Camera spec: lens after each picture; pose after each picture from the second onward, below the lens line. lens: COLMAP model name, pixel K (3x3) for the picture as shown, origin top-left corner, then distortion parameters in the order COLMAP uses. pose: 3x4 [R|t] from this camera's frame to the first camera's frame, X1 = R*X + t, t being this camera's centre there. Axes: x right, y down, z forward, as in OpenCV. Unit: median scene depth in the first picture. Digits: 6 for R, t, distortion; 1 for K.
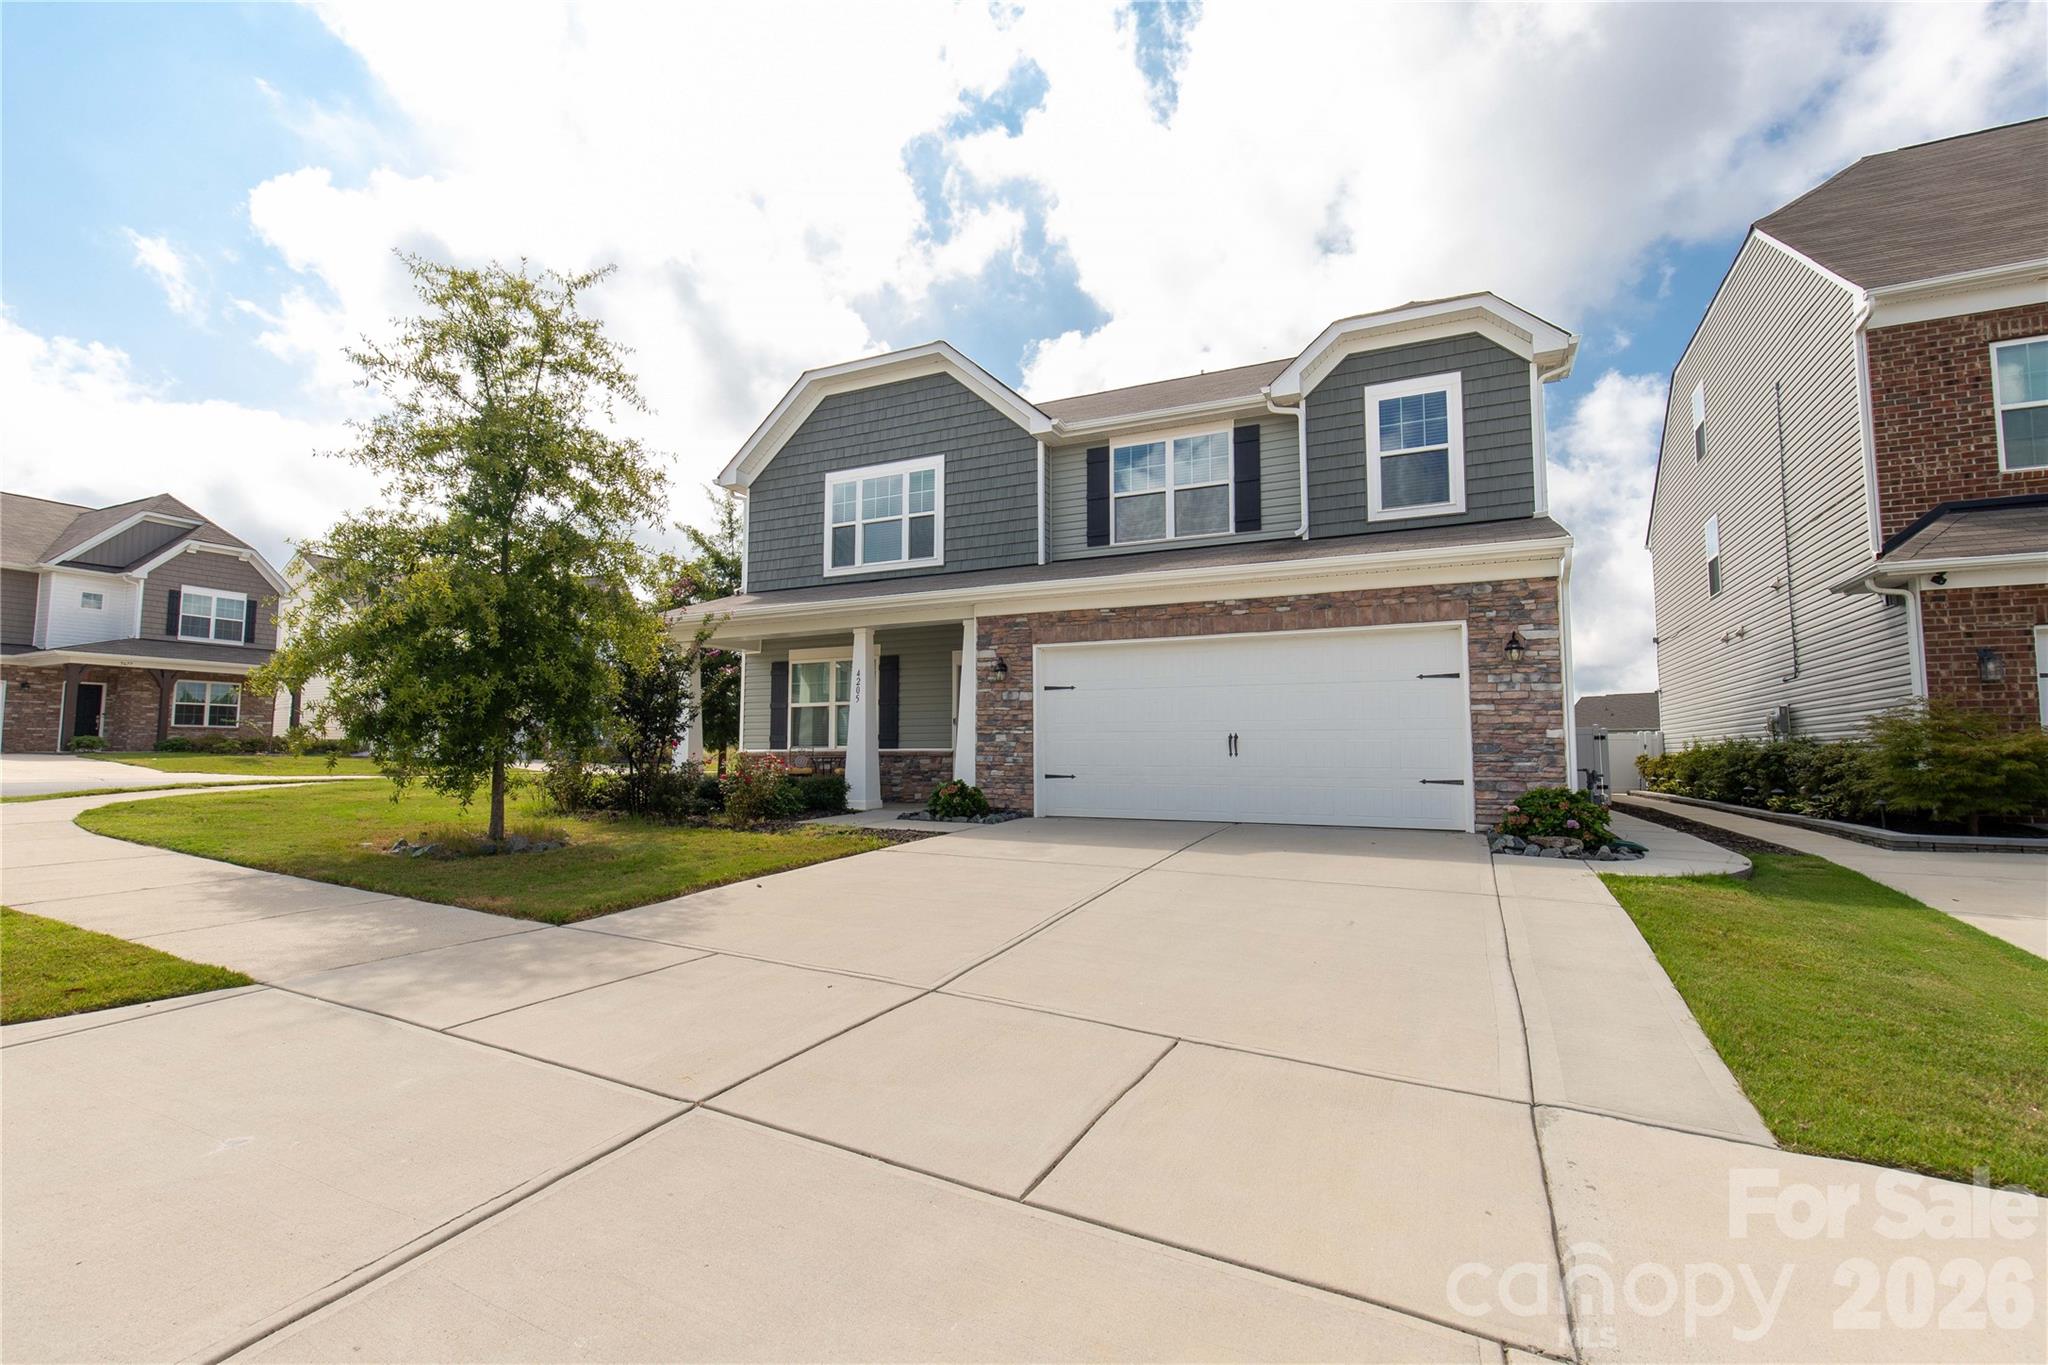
lens RADIAL K [[929.7, 0, 1024.0], [0, 929.7, 682.5], [0, 0, 1]] dist [0.000052, -0.000003]
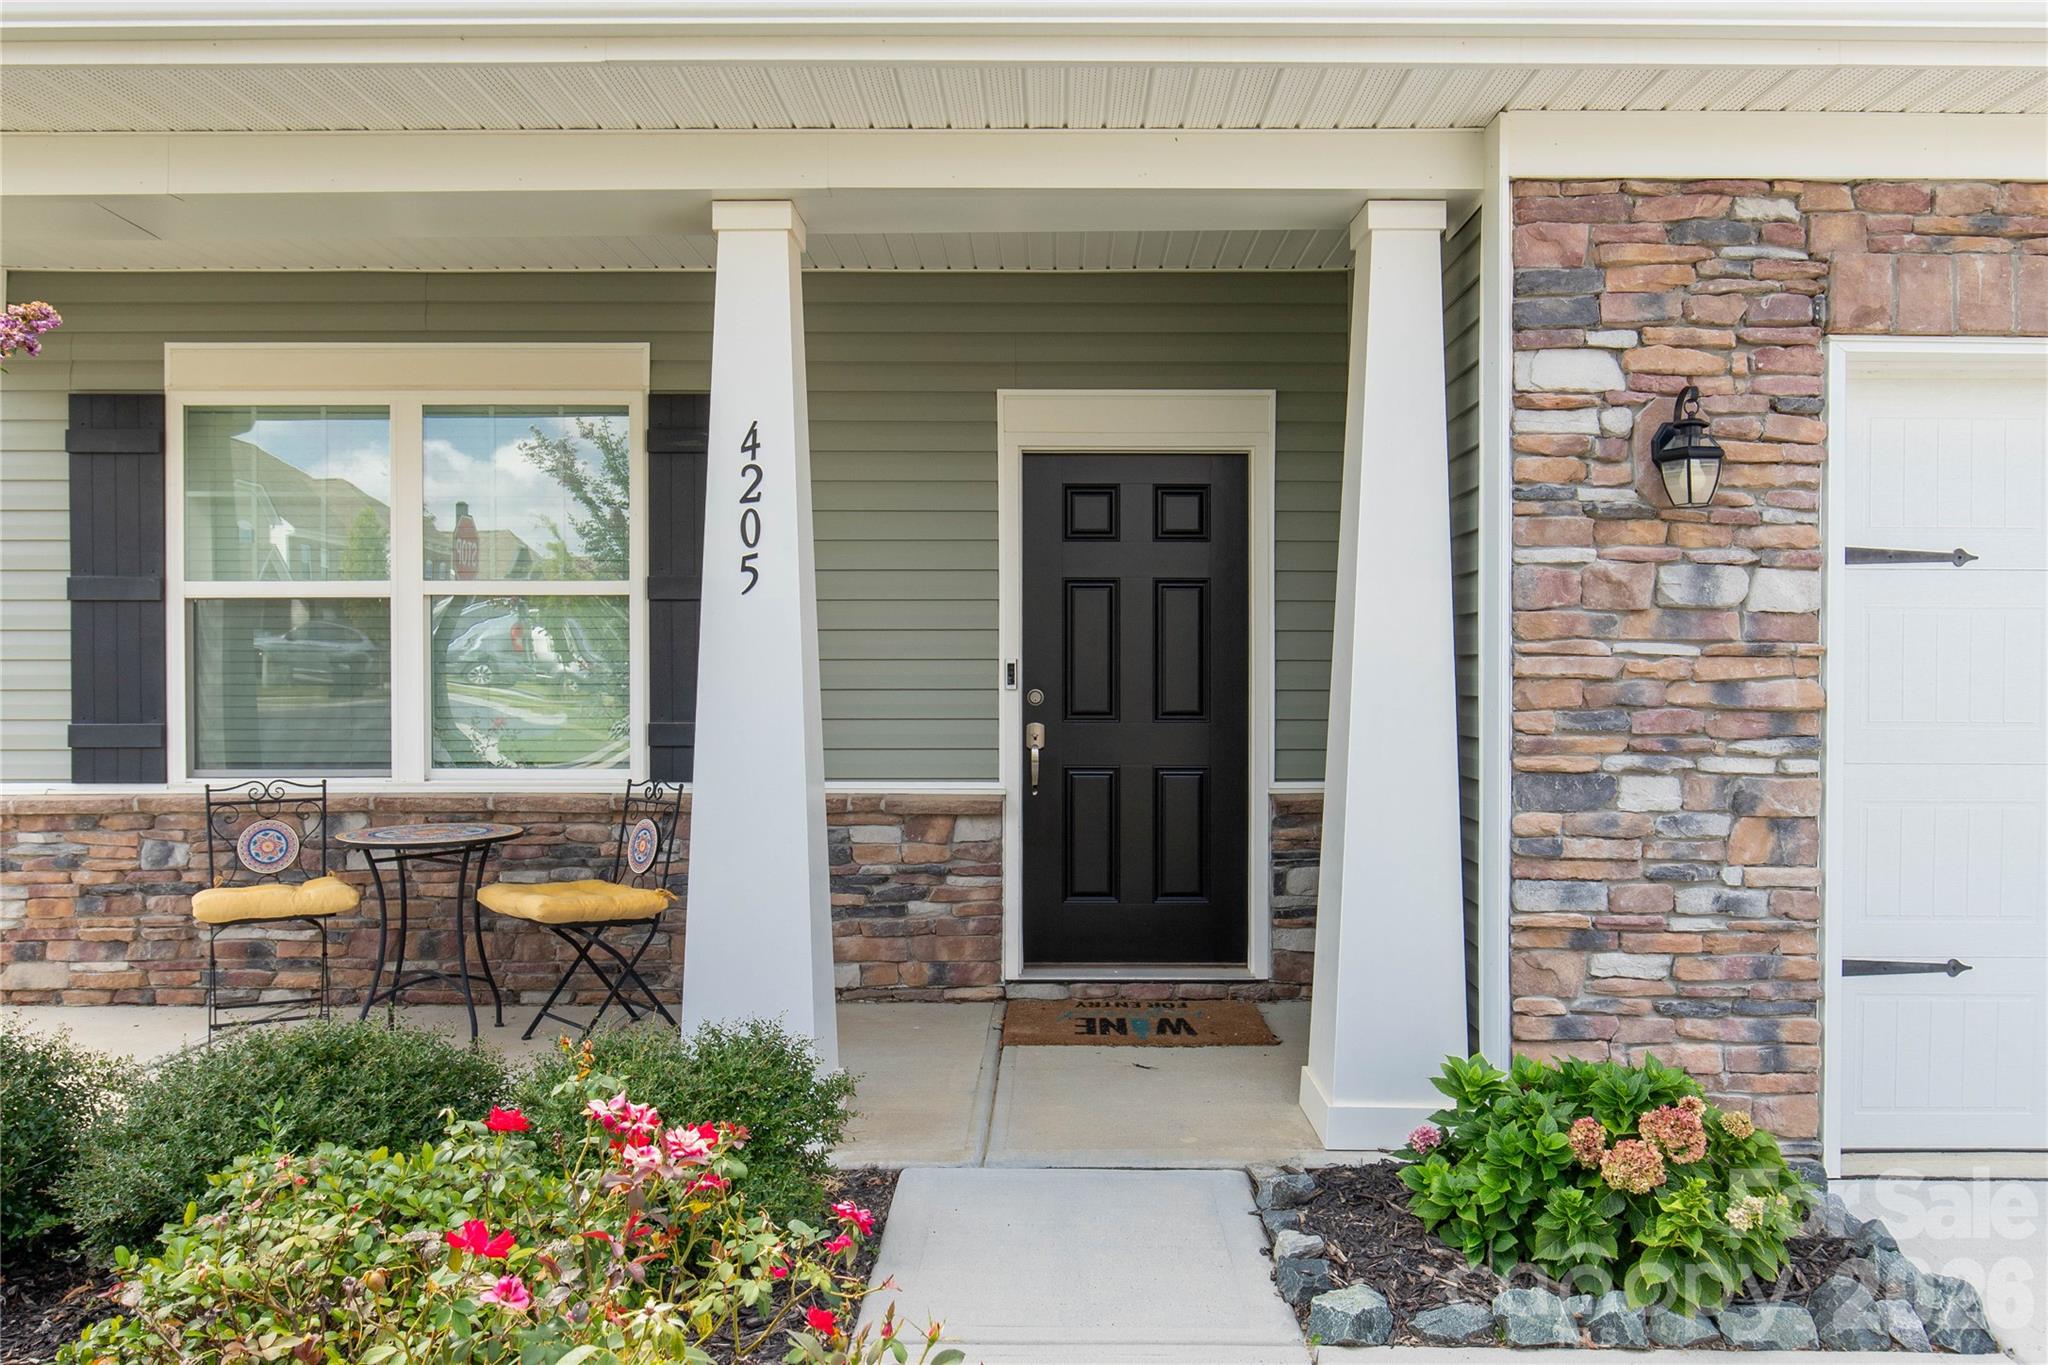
lens RADIAL K [[1452.1, 0, 1024.0], [0, 1452.1, 682.5], [0, 0, 1]] dist [-0.001496, -0.000716]
pose [[0.906178, -0.002009, 0.422893, -0.281406], [-0.035922, 0.996009, 0.081706, 0.014655], [-0.421369, -0.089231, 0.902489, 0.775293]]
